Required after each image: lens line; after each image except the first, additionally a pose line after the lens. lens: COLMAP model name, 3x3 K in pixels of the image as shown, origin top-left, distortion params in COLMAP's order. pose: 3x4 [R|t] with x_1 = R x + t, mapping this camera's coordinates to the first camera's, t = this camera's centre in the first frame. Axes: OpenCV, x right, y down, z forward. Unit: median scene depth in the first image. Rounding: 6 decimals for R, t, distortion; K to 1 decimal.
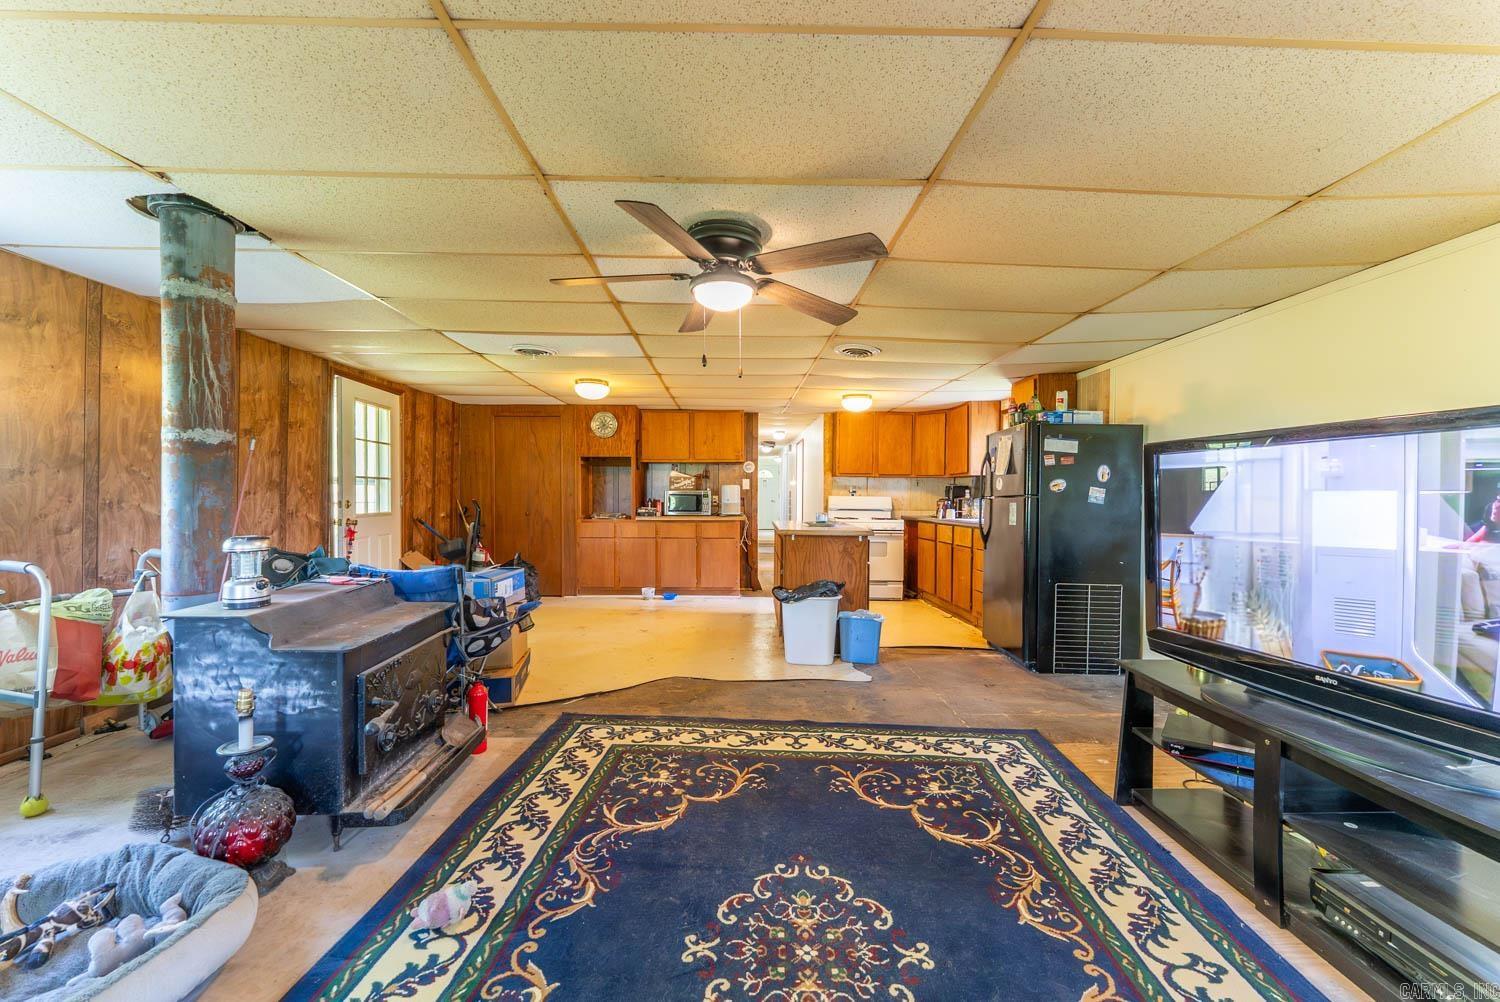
lens RADIAL K [[596.7, 0, 750.0], [0, 596.7, 501.0], [0, 0, 1]] dist [-0.000500, -0.000385]
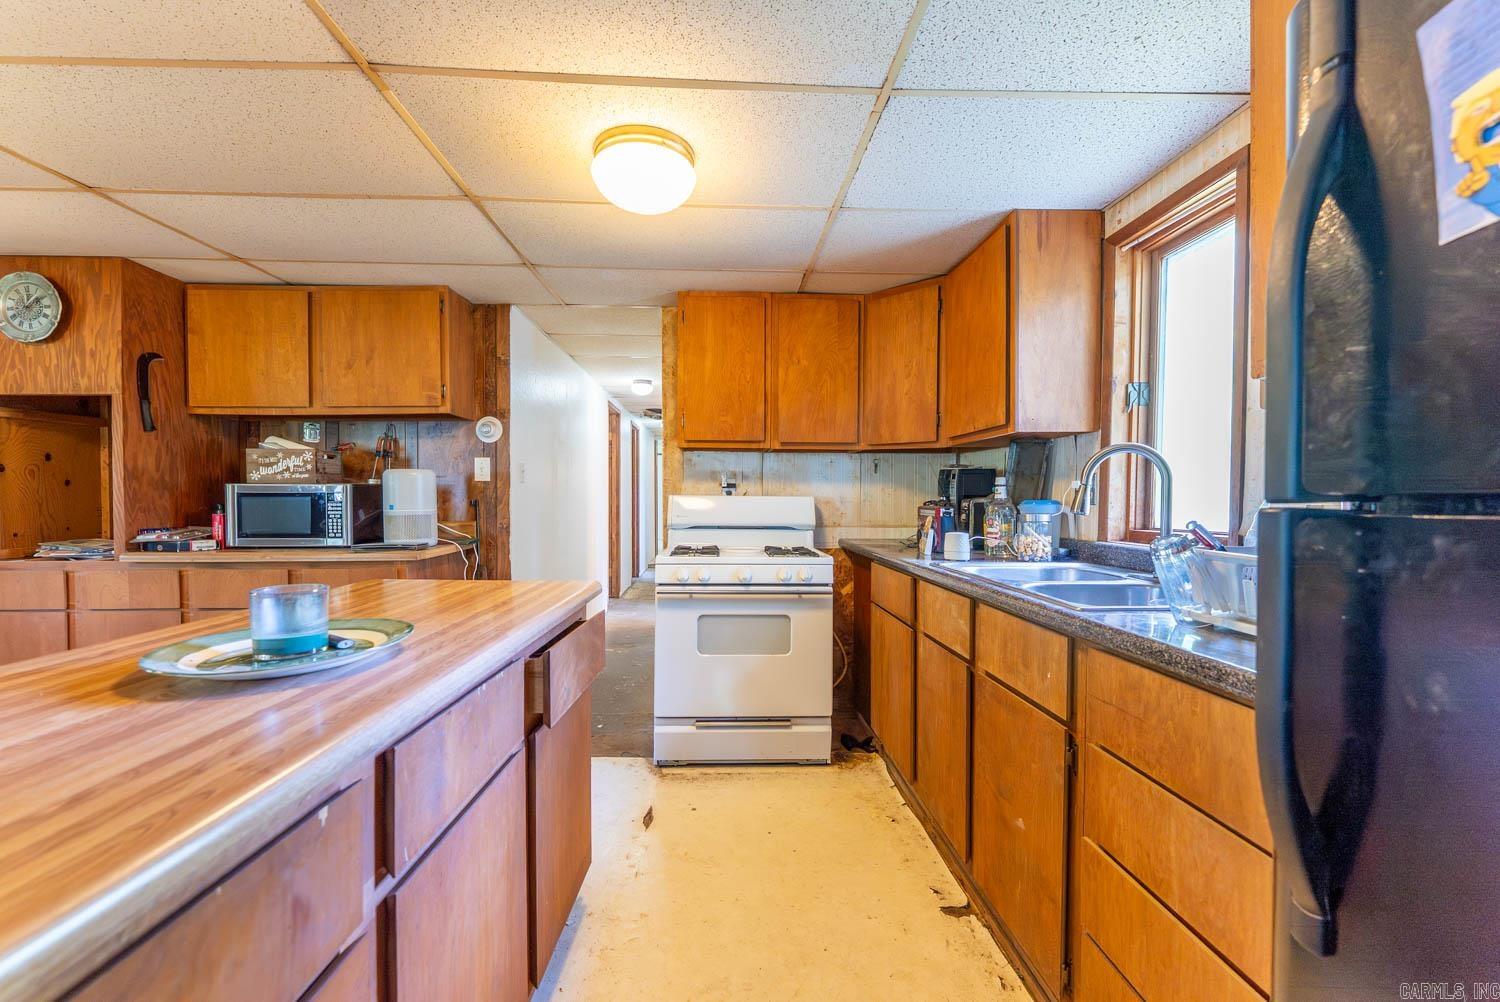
lens RADIAL K [[596.7, 0, 750.0], [0, 596.7, 501.0], [0, 0, 1]] dist [-0.000500, -0.000385]
pose [[0.999699, -0.006262, 0.023716, 0.186450], [0.006166, 0.999973, 0.004092, -0.006049], [-0.023741, -0.003944, 0.999710, 0.589244]]
